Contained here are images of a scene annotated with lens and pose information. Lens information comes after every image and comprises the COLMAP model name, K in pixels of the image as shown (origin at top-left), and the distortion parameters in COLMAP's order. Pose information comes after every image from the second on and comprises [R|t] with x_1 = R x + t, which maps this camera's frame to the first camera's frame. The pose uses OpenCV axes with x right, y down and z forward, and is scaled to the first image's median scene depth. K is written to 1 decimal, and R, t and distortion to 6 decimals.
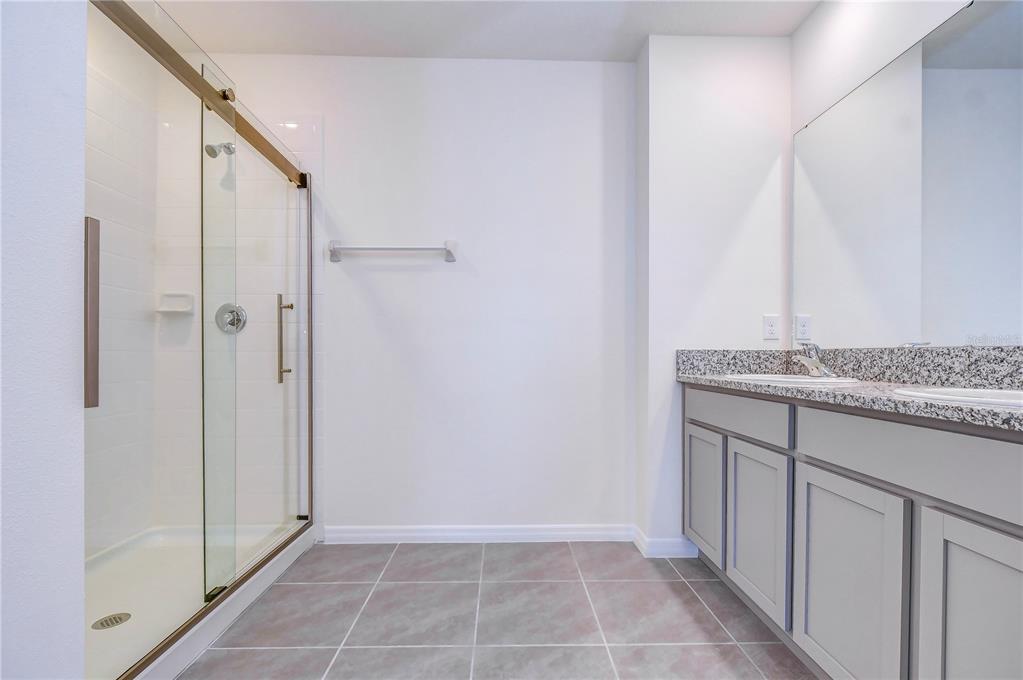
lens RADIAL K [[485.5, 0, 509.1], [0, 485.5, 361.6], [0, 0, 1]] dist [0.000050, -0.000243]
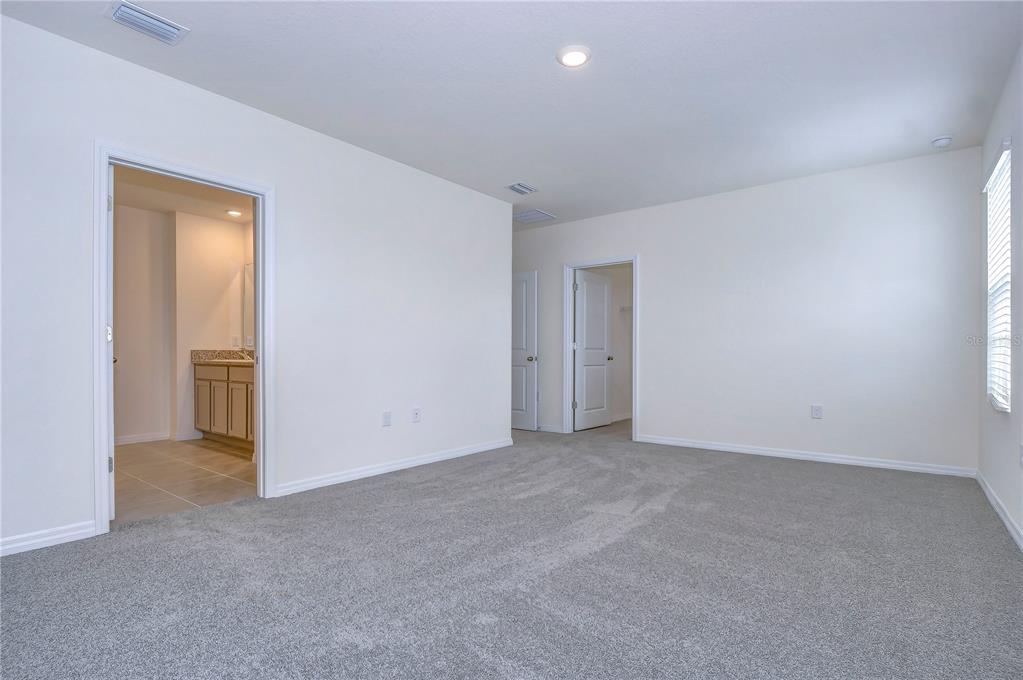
lens RADIAL K [[495.4, 0, 513.7], [0, 495.4, 361.8], [0, 0, 1]] dist [0.003123, 0.000608]
pose [[0.631932, -0.008144, 0.774981, -0.560818], [0.007242, 0.999963, 0.004603, 0.035548], [-0.774990, 0.002704, 0.631968, -1.826547]]
